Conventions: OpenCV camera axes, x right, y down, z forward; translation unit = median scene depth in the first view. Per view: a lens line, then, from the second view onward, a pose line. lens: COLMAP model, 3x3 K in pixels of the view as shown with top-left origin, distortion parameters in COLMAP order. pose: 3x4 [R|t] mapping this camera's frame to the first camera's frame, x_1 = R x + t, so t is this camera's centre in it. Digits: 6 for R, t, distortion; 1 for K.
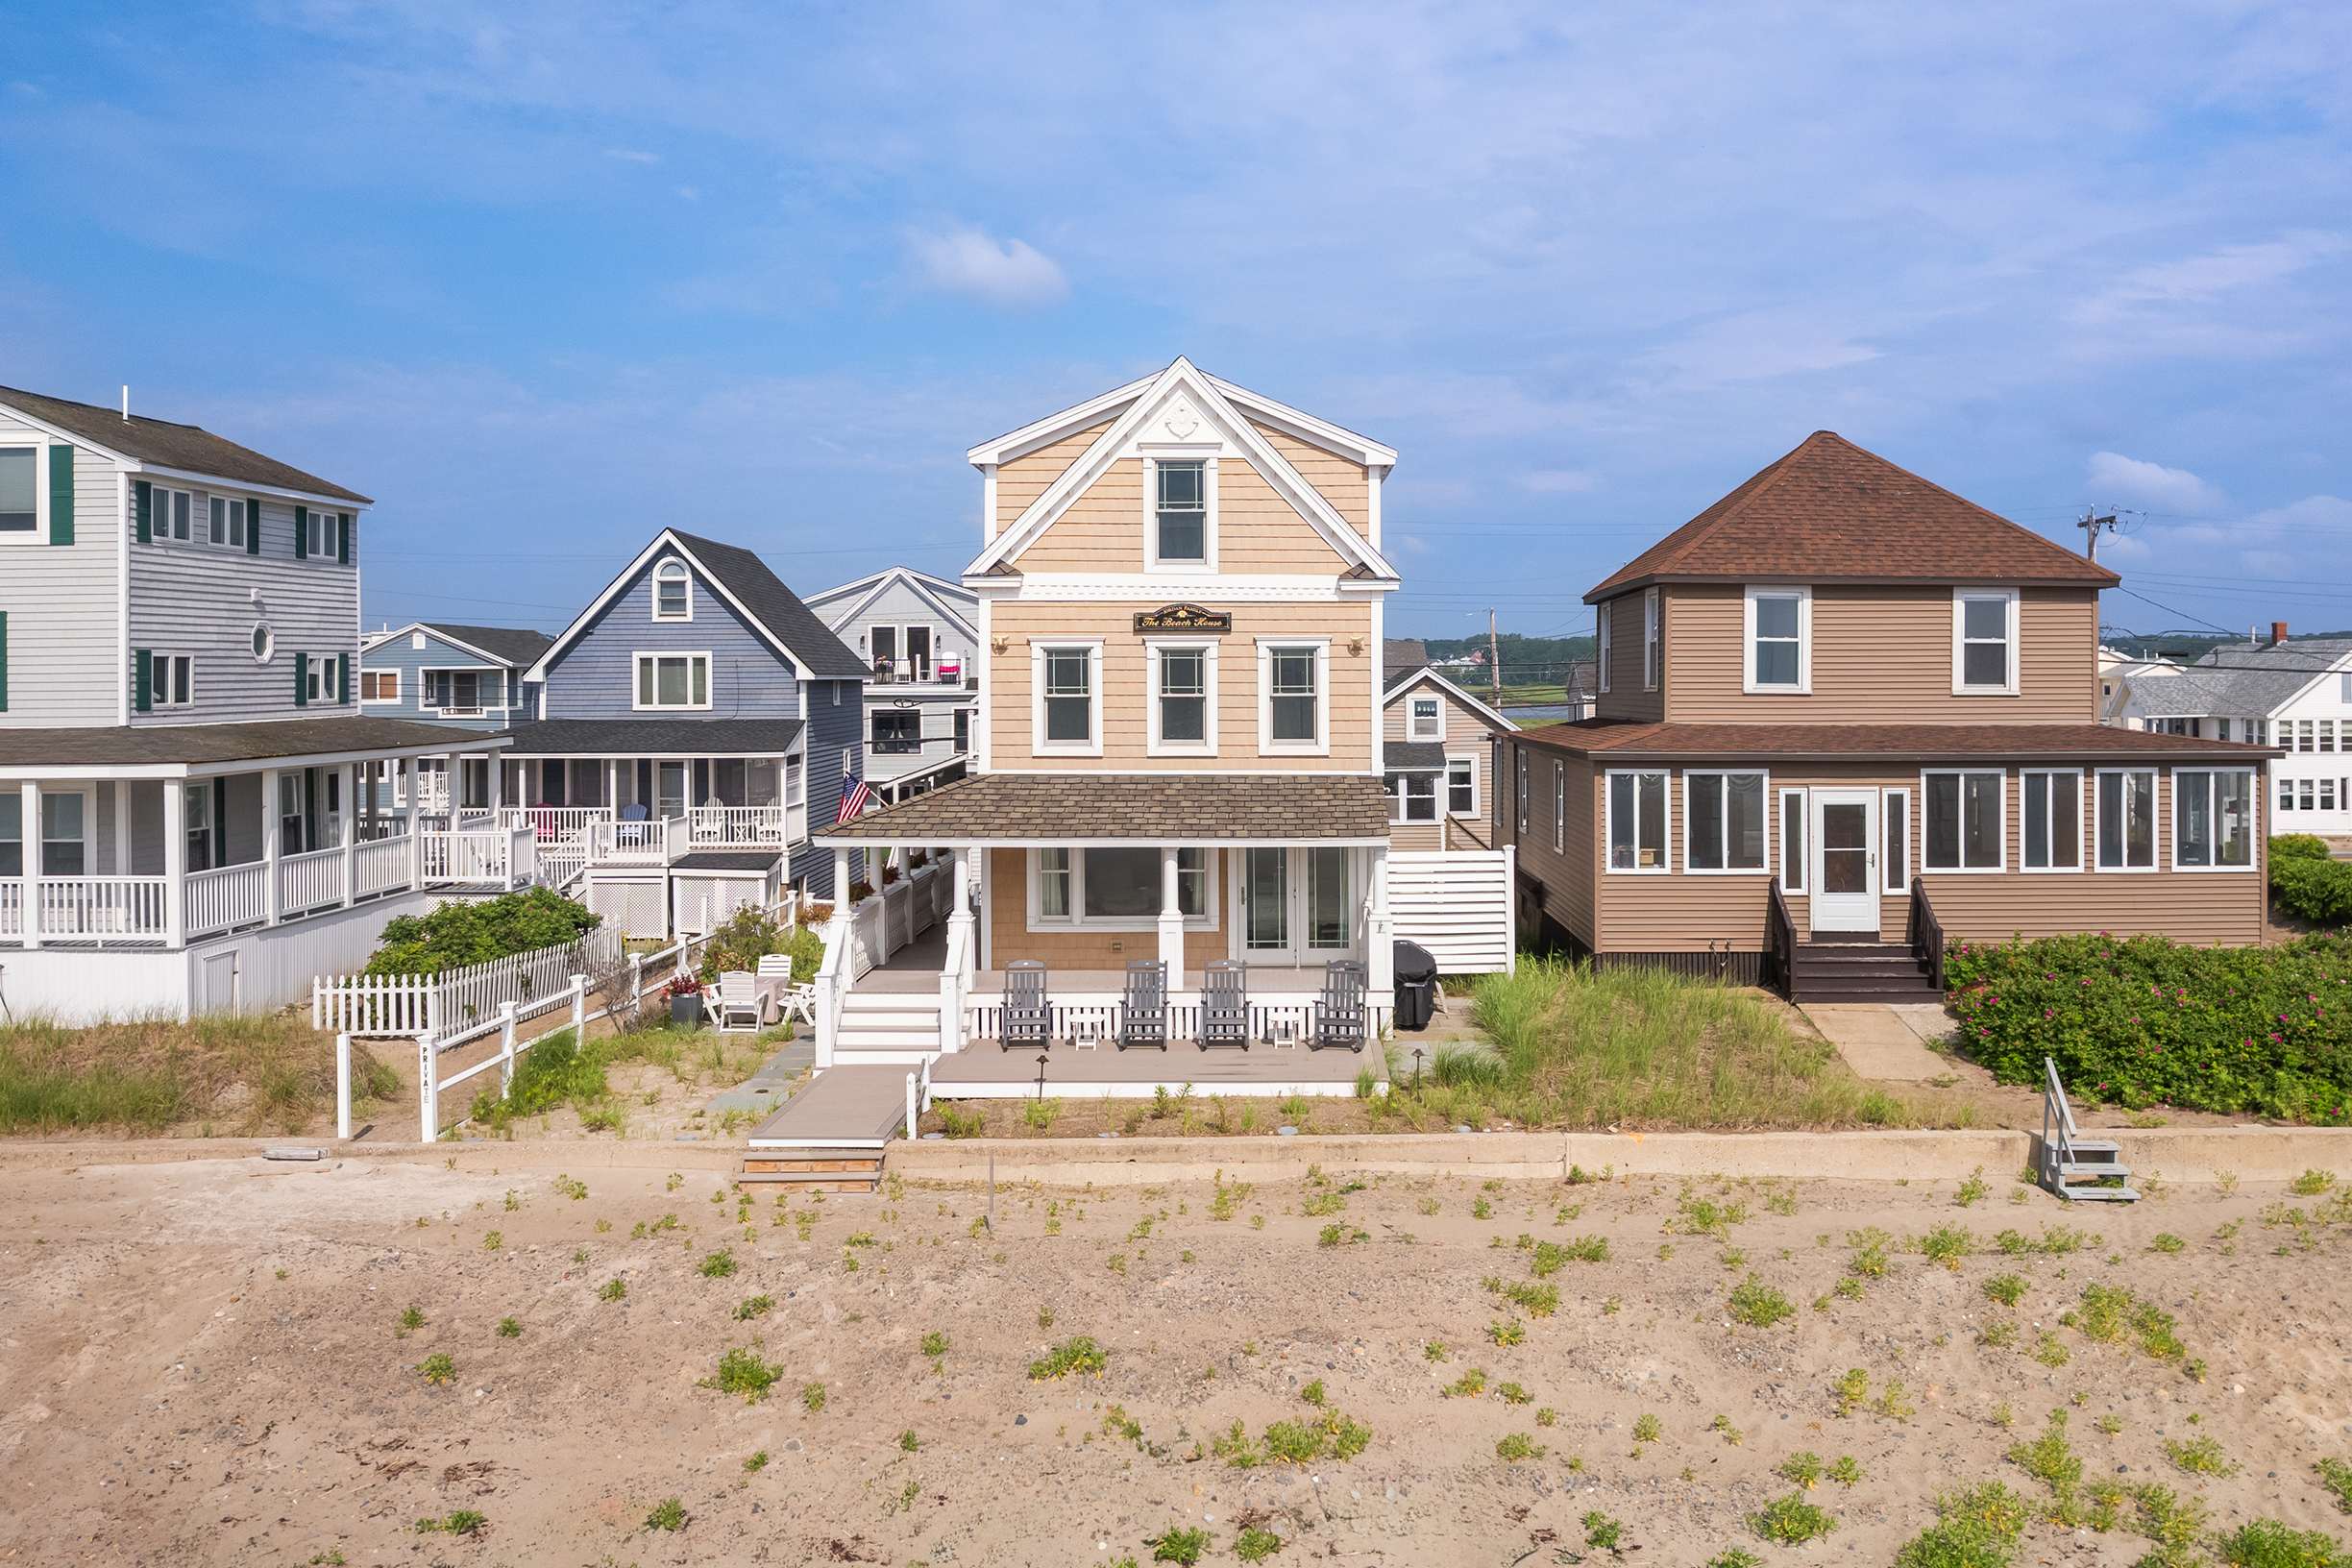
lens RADIAL K [[1933.1, 0, 1248.9], [0, 1933.1, 699.9], [0, 0, 1]] dist [-0.030210, -0.001619]
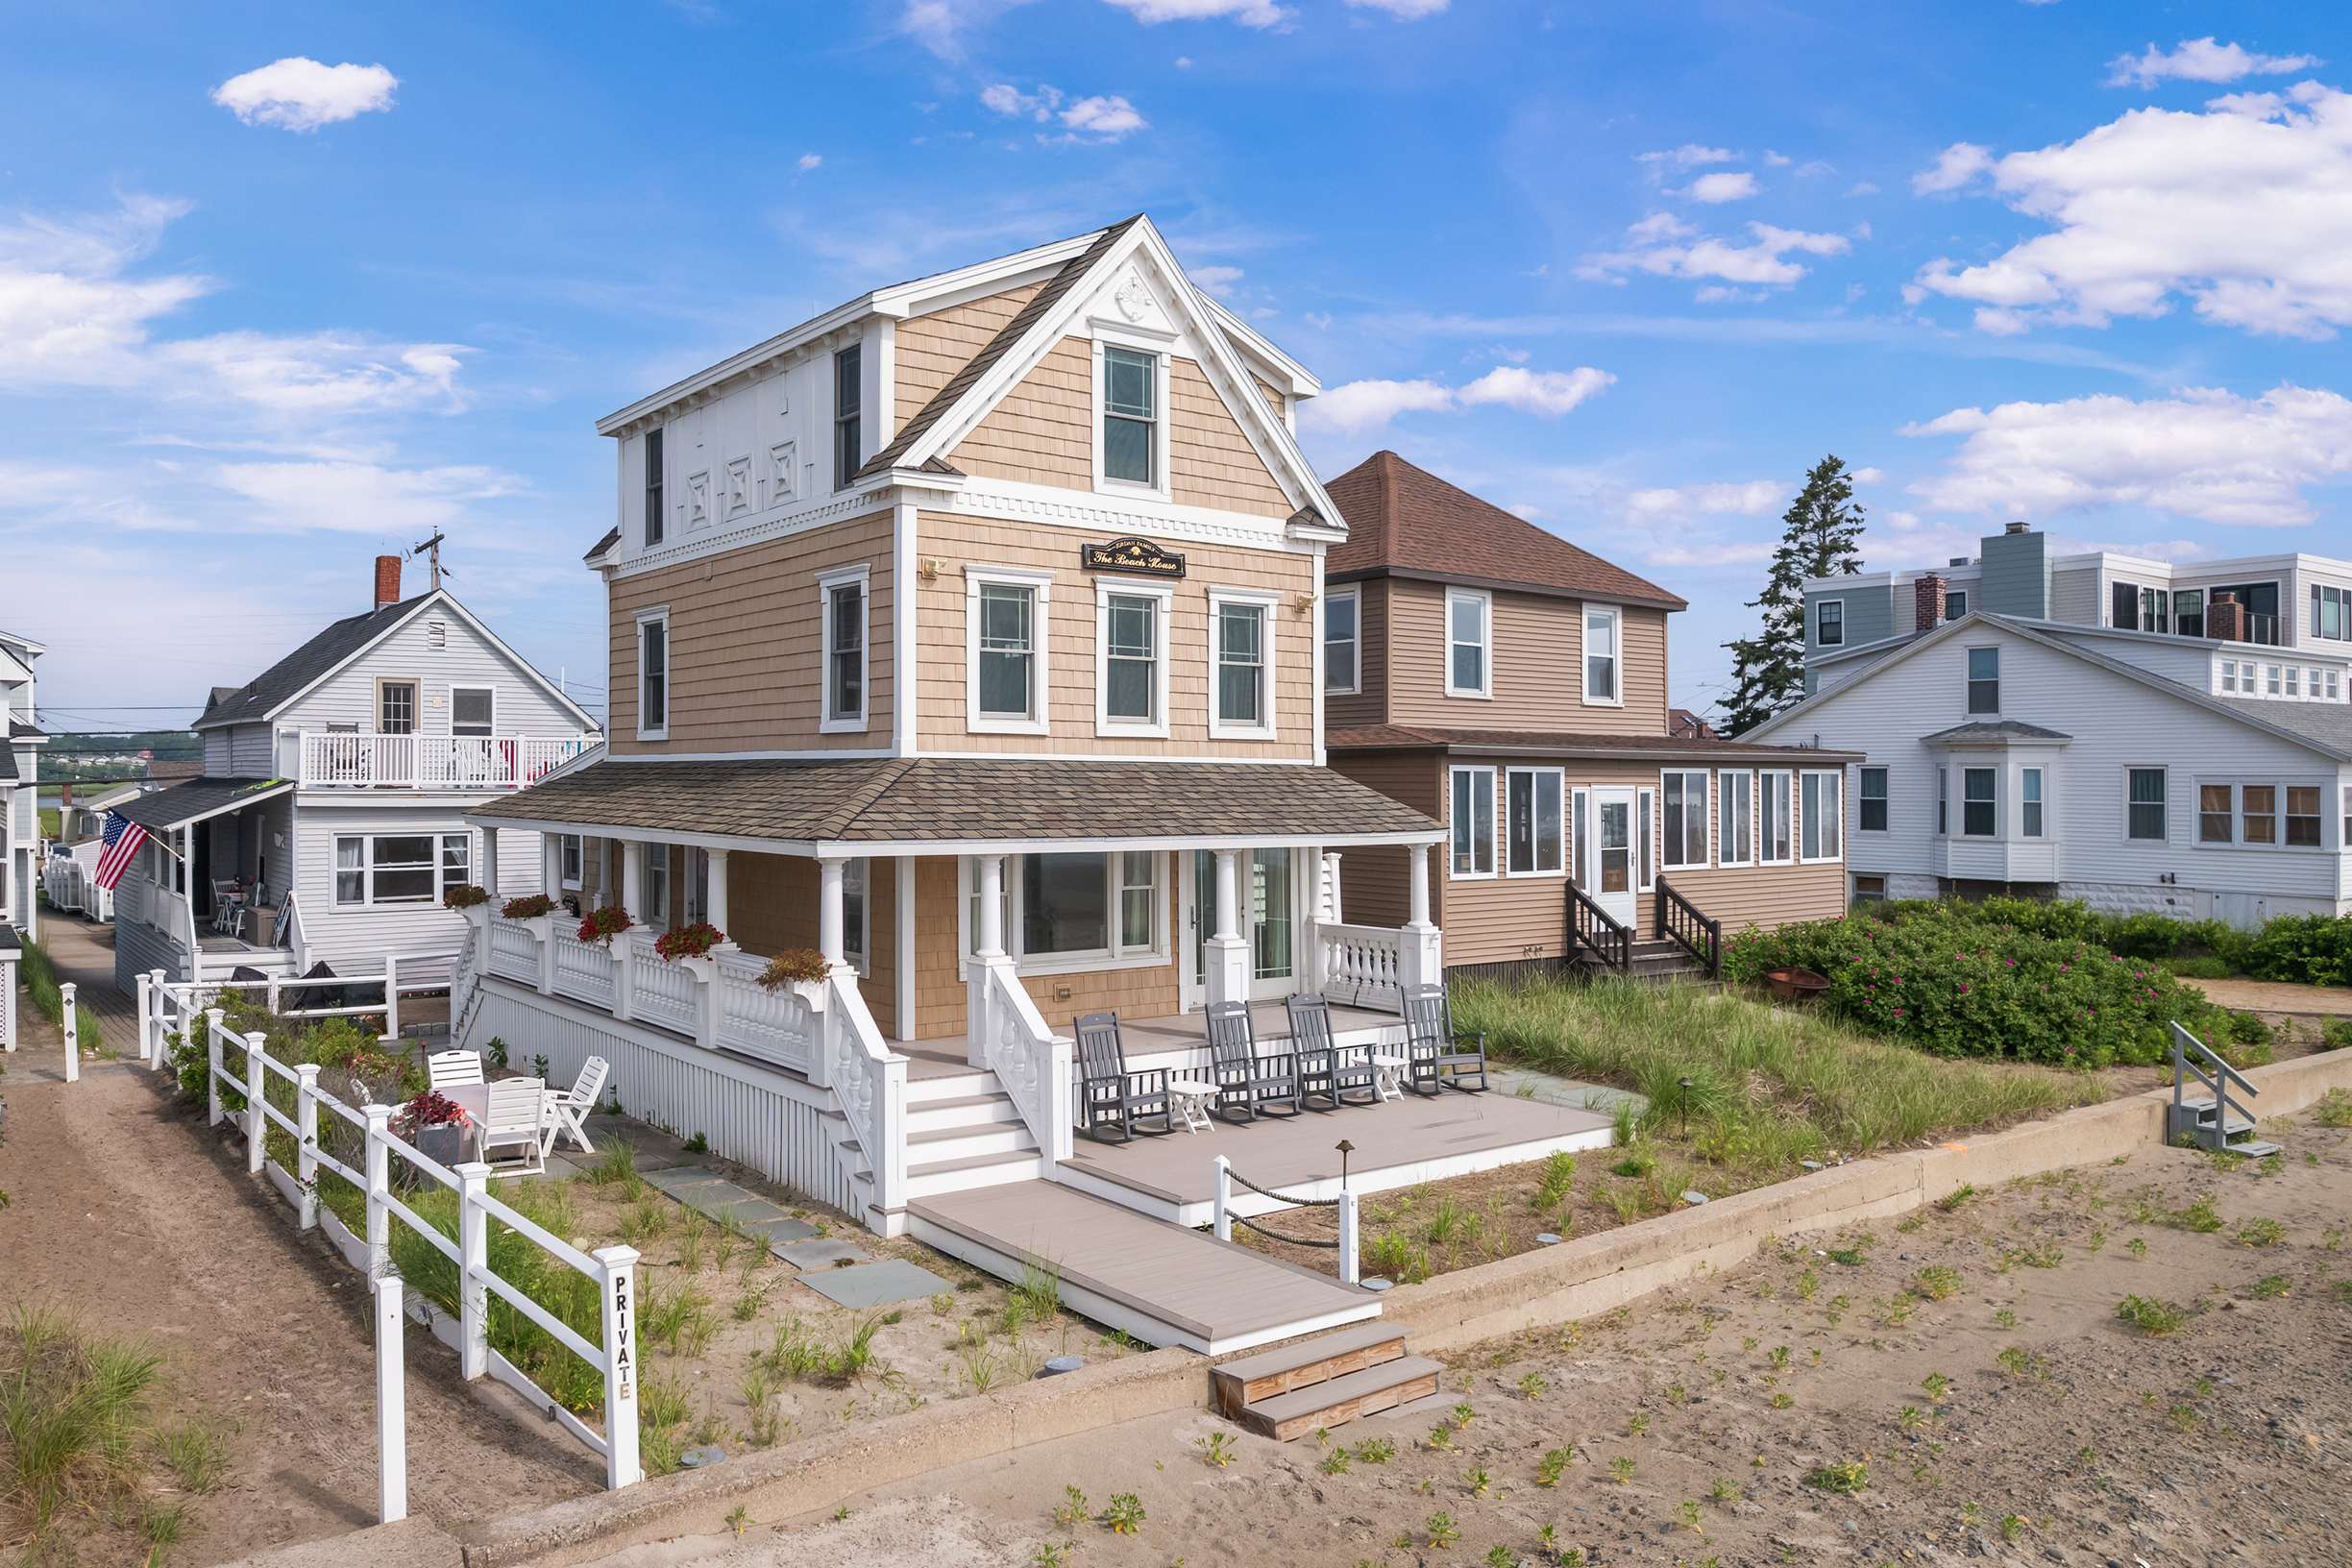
lens RADIAL K [[1671.4, 0, 1002.4], [0, 1671.4, 778.7], [0, 0, 1]] dist [-0.026941, 0.004063]
pose [[0.827940, 0.006281, 0.560781, -0.445662], [0.001034, 0.999918, -0.012726, 0.053709], [-0.560815, 0.011117, 0.827866, 0.483045]]
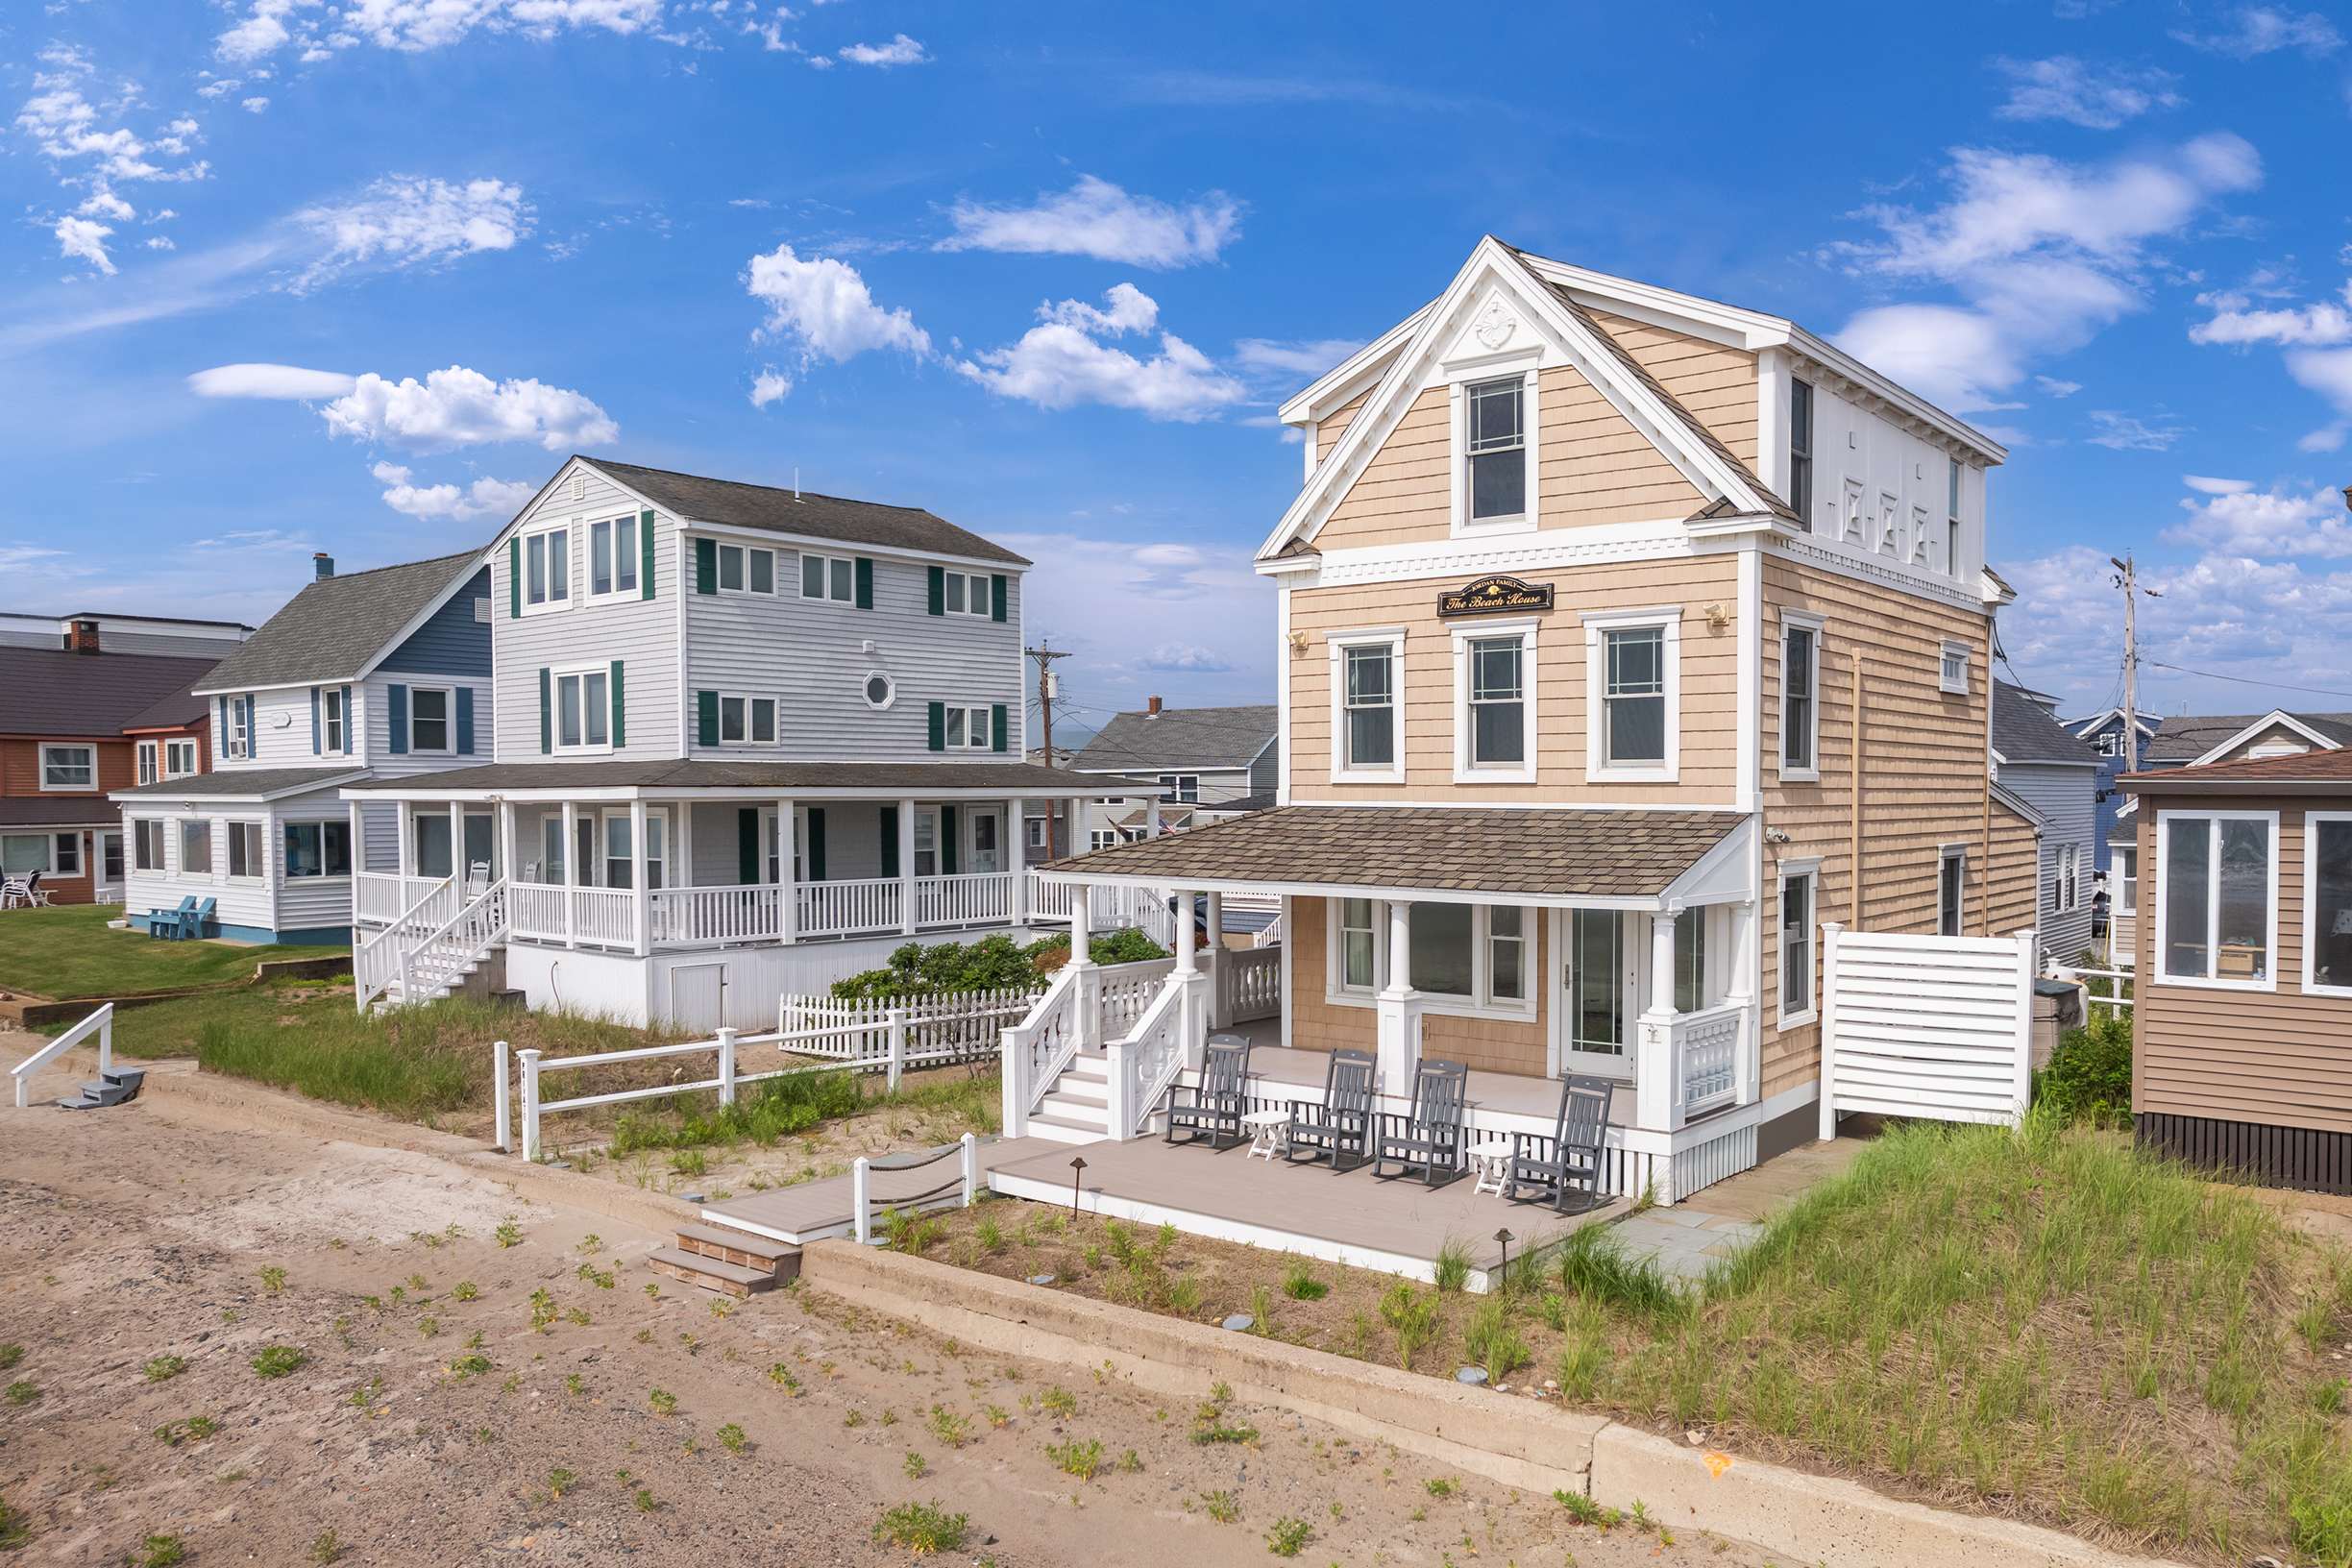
lens RADIAL K [[1654.0, 0, 1304.6], [0, 1654.0, 869.4], [0, 0, 1]] dist [-0.018900, 0.000473]
pose [[0.799964, 0.030866, -0.599254, 0.287902], [-0.008656, 0.999166, 0.039910, 0.037339], [0.599986, -0.026740, 0.799564, 0.448252]]
